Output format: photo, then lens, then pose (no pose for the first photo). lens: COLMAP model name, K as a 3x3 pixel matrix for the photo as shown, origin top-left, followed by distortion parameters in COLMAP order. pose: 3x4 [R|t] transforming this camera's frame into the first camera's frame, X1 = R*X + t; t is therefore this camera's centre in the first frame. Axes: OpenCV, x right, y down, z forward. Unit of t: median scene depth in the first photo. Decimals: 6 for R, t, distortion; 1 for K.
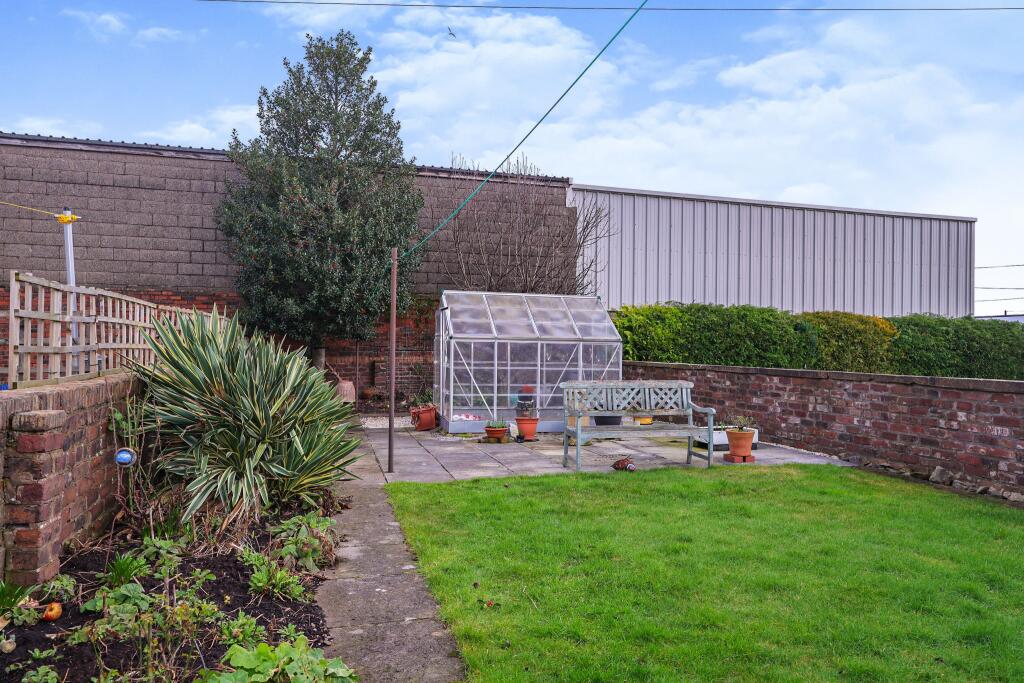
lens RADIAL K [[703.3, 0, 512.0], [0, 703.3, 341.5], [0, 0, 1]] dist [0.002725, 0.001677]
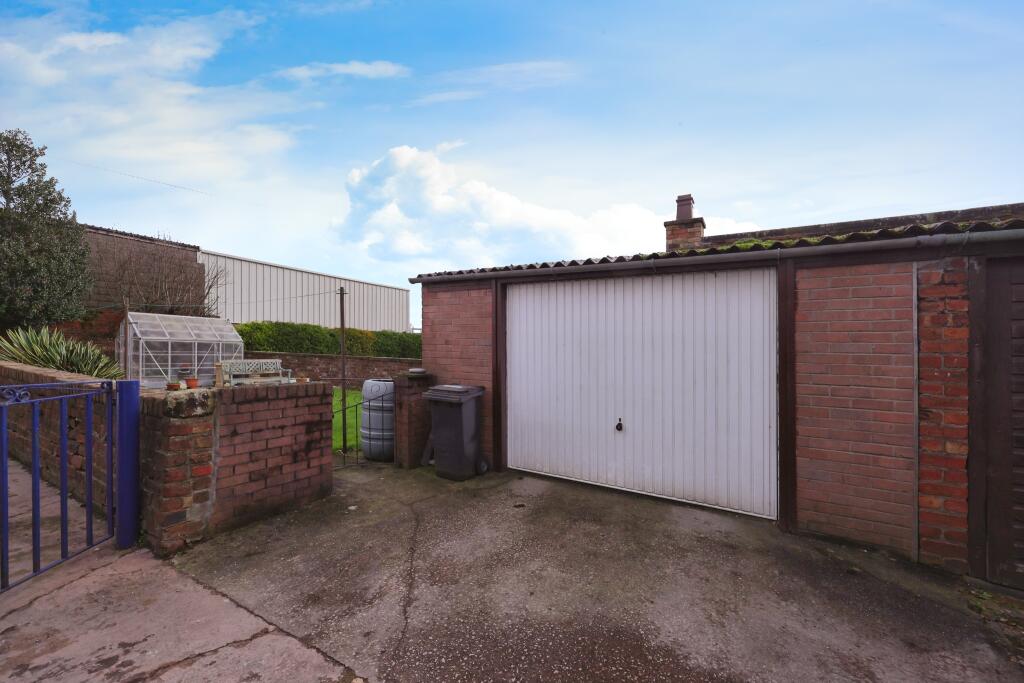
lens RADIAL K [[414.5, 0, 512.3], [0, 414.5, 358.0], [0, 0, 1]] dist [0.000165, -0.000096]
pose [[0.712506, -0.011681, 0.701569, -0.118359], [-0.022086, 0.998993, 0.039063, -0.015019], [-0.701318, -0.043327, 0.711530, -0.384193]]
